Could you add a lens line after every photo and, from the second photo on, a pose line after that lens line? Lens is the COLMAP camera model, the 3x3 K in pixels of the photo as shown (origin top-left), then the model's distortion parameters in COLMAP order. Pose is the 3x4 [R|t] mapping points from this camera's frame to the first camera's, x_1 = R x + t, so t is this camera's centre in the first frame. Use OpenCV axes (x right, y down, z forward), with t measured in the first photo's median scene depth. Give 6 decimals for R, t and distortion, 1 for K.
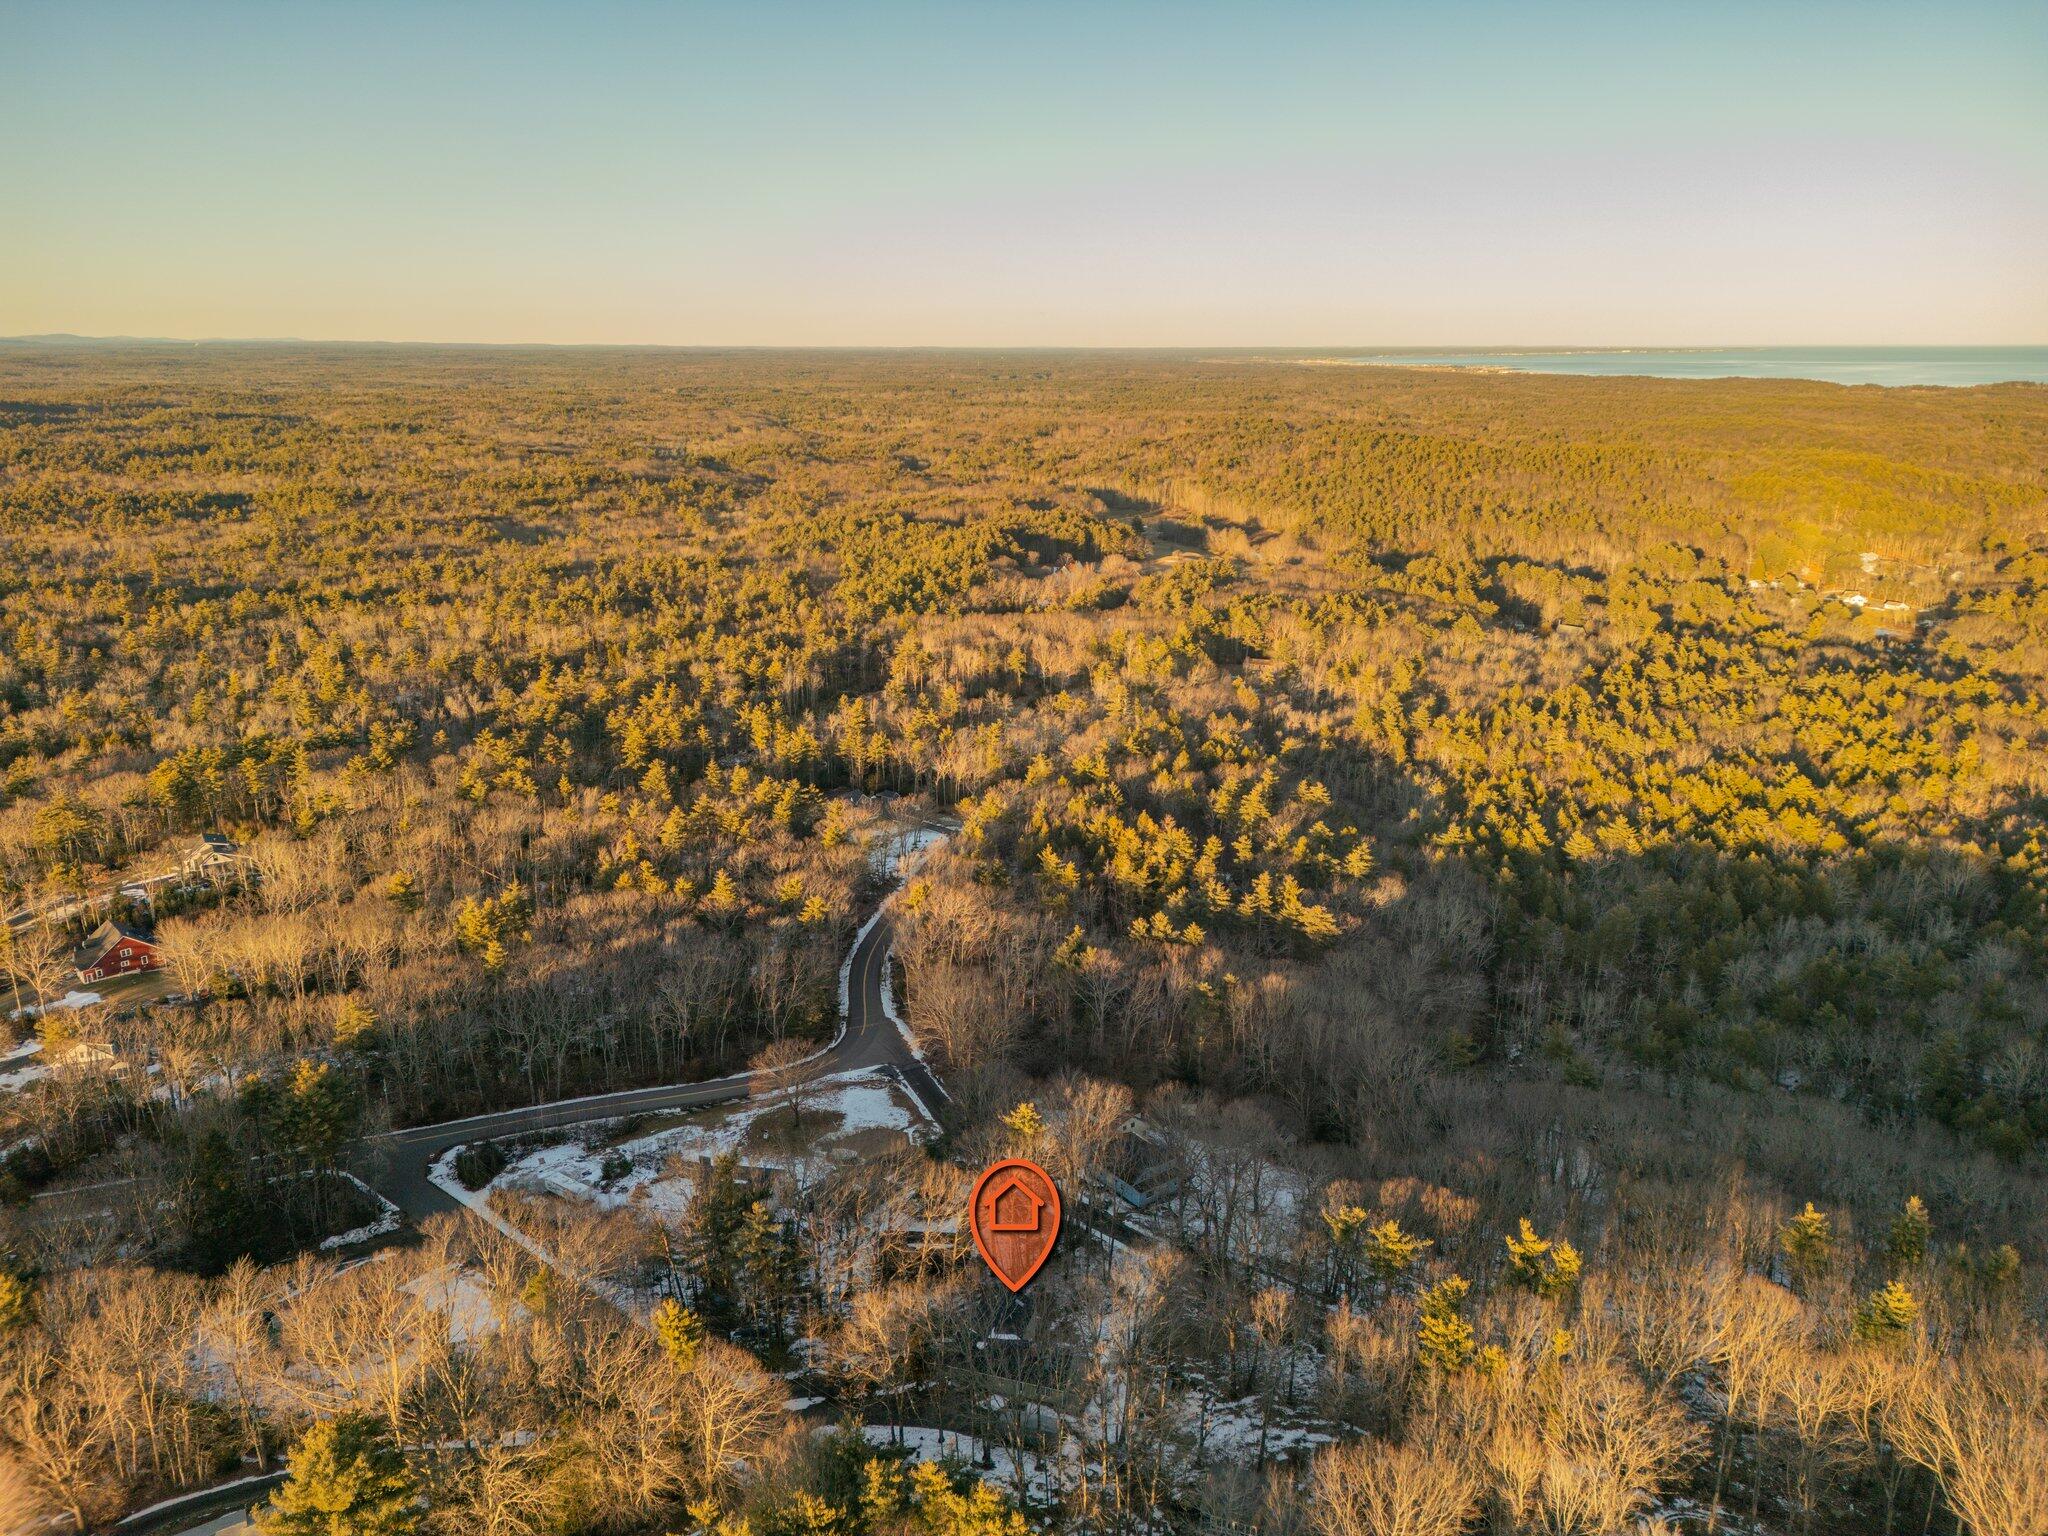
lens RADIAL K [[1453.1, 0, 1024.0], [0, 1453.1, 768.0], [0, 0, 1]] dist [0.089489, -0.093100]
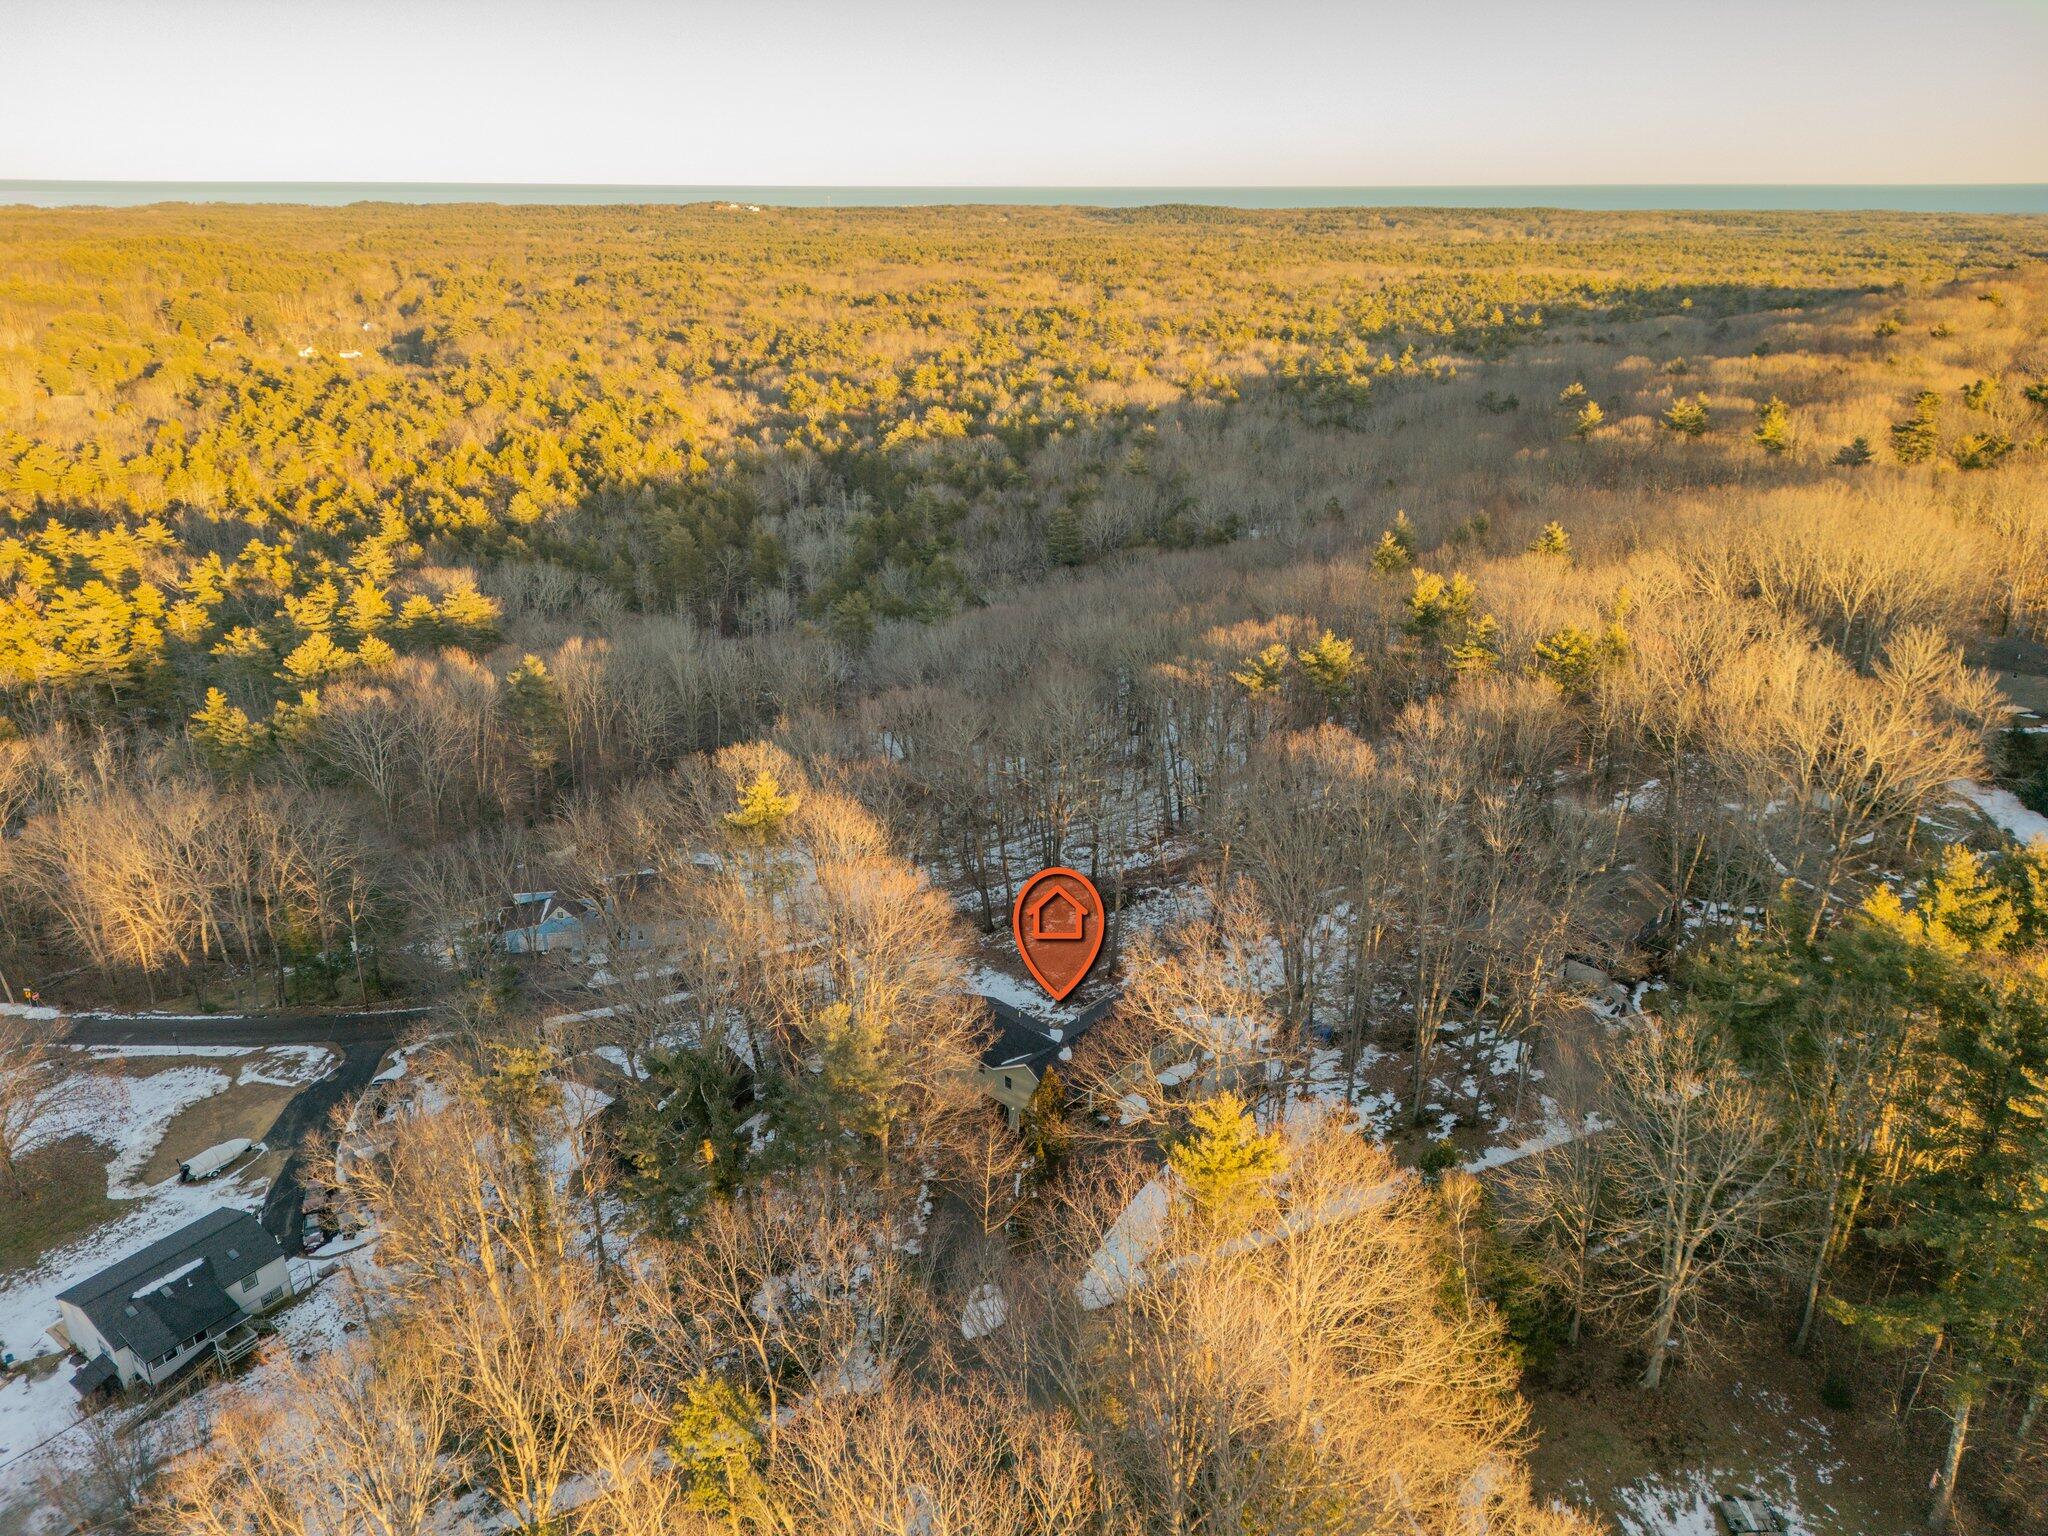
lens RADIAL K [[1453.1, 0, 1024.0], [0, 1453.1, 768.0], [0, 0, 1]] dist [0.089489, -0.093100]
pose [[0.437019, -0.334407, 0.834977, -0.162974], [0.254814, 0.936315, 0.241626, 0.042461], [-0.862603, 0.107169, 0.494399, 0.230052]]
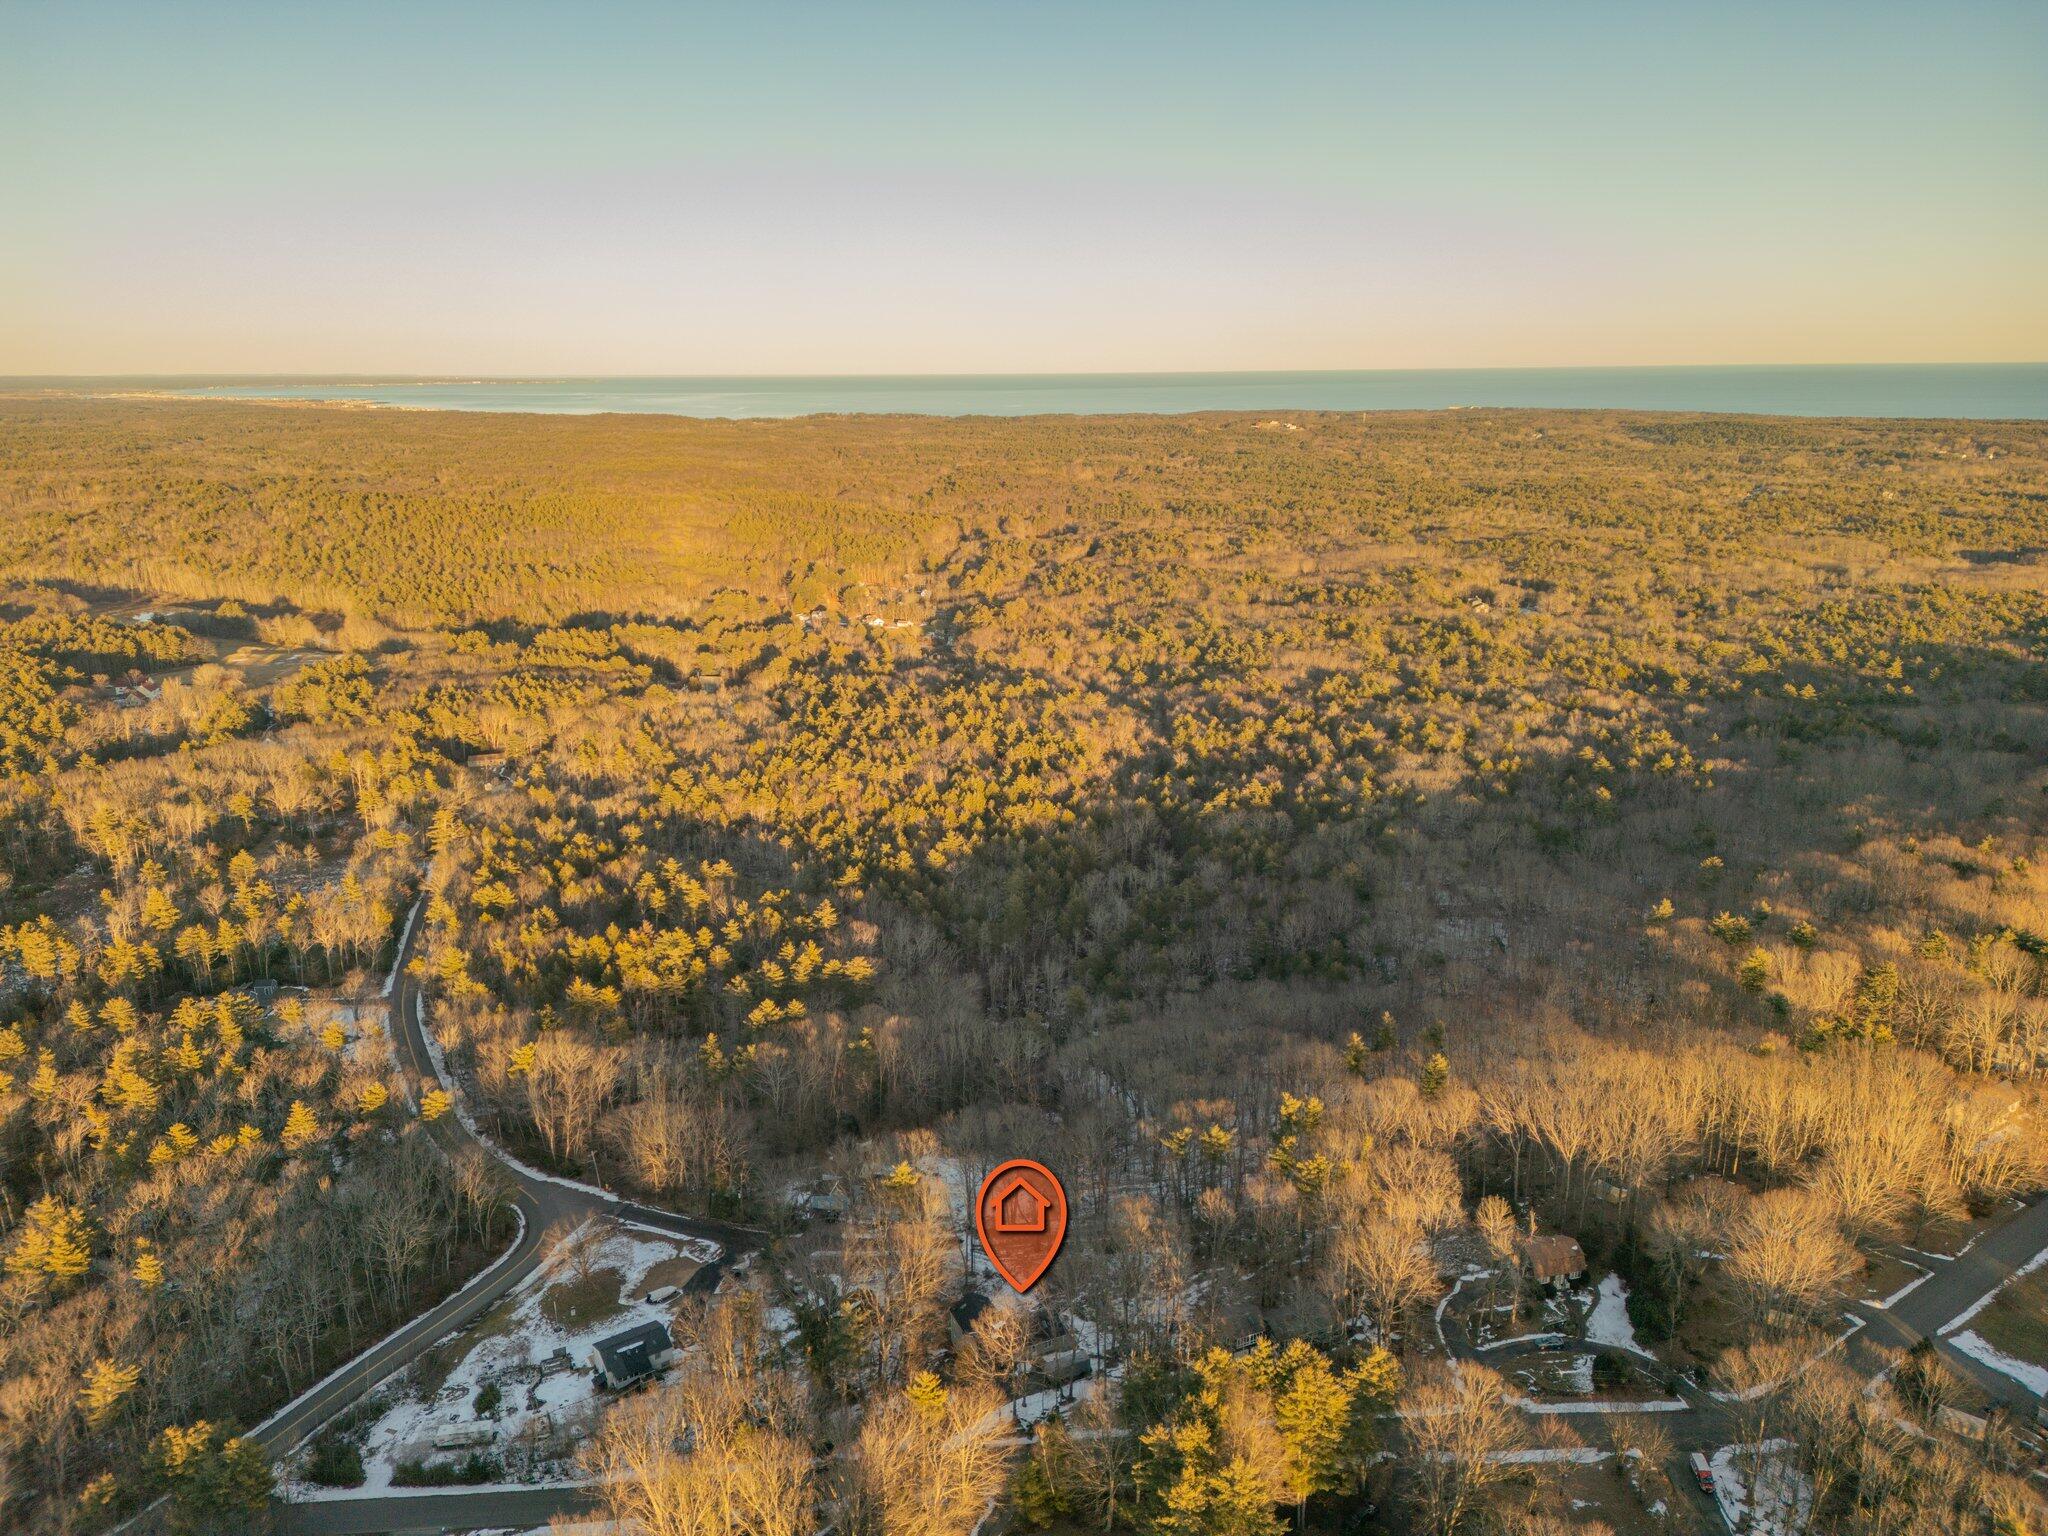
lens RADIAL K [[1453.1, 0, 1024.0], [0, 1453.1, 768.0], [0, 0, 1]] dist [0.089489, -0.093100]
pose [[0.731542, -0.190623, 0.654606, -0.251559], [0.197700, 0.978177, 0.063912, -0.059887], [-0.652503, 0.082661, 0.753264, -0.015860]]
